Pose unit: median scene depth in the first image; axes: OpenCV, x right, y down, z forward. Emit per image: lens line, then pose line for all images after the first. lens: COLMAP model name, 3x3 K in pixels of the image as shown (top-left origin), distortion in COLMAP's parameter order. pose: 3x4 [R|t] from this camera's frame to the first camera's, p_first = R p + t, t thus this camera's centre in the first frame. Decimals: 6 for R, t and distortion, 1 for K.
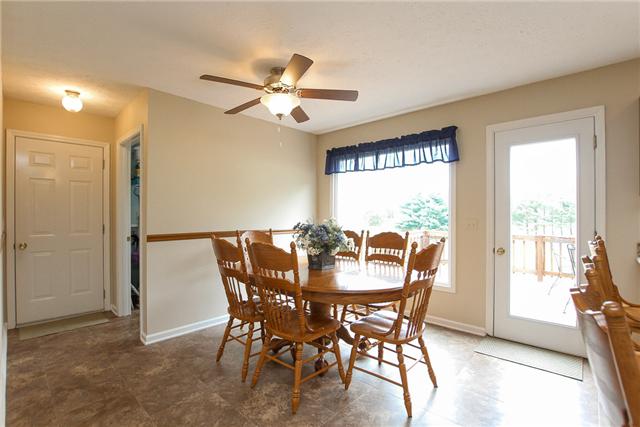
lens RADIAL K [[300.4, 0, 314.9], [0, 300.4, 213.1], [0, 0, 1]] dist [-0.028281, -0.000365]
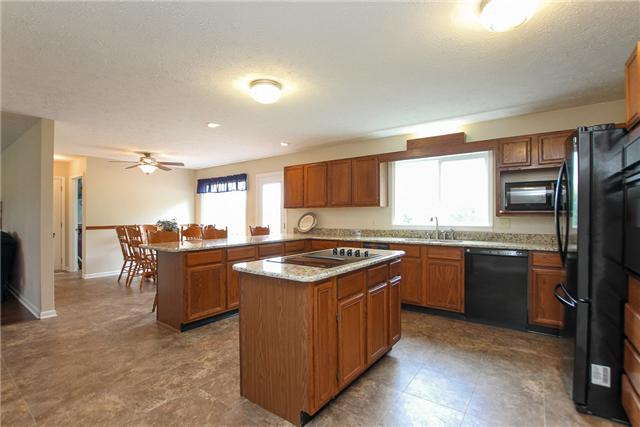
lens RADIAL K [[300.4, 0, 324.7], [0, 300.4, 216.8], [0, 0, 1]] dist [-0.028281, -0.000365]
pose [[0.996043, 0.001119, 0.088870, 0.719756], [-0.001341, 0.999996, 0.002437, -0.001665], [-0.088867, -0.002547, 0.996040, -0.917685]]
